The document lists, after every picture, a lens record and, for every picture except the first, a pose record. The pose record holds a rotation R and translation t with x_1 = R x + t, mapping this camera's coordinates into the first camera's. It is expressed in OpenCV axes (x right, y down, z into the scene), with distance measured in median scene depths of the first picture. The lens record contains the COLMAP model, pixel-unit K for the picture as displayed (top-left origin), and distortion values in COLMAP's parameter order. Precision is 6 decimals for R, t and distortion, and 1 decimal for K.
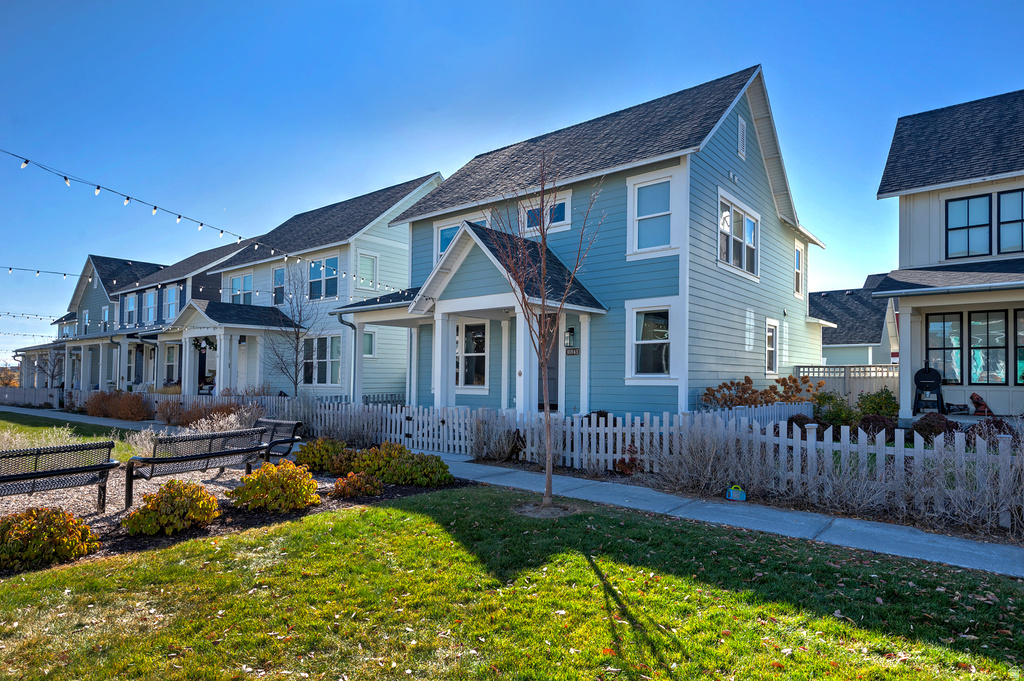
lens RADIAL K [[590.2, 0, 520.5], [0, 590.2, 366.0], [0, 0, 1]] dist [0.019649, -0.003468]
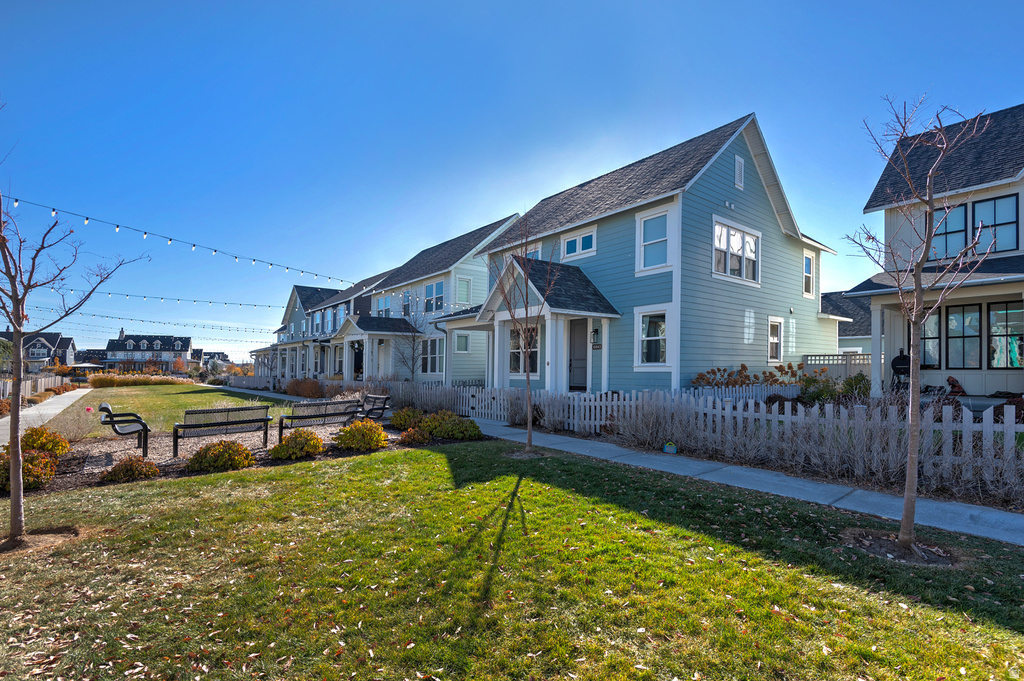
lens RADIAL K [[466.0, 0, 509.5], [0, 466.0, 359.4], [0, 0, 1]] dist [0.014220, -0.002629]
pose [[0.980035, -0.012451, -0.198433, 0.103938], [0.012754, 0.999919, 0.000247, 0.001288], [0.198414, -0.002773, 0.980114, -0.069998]]
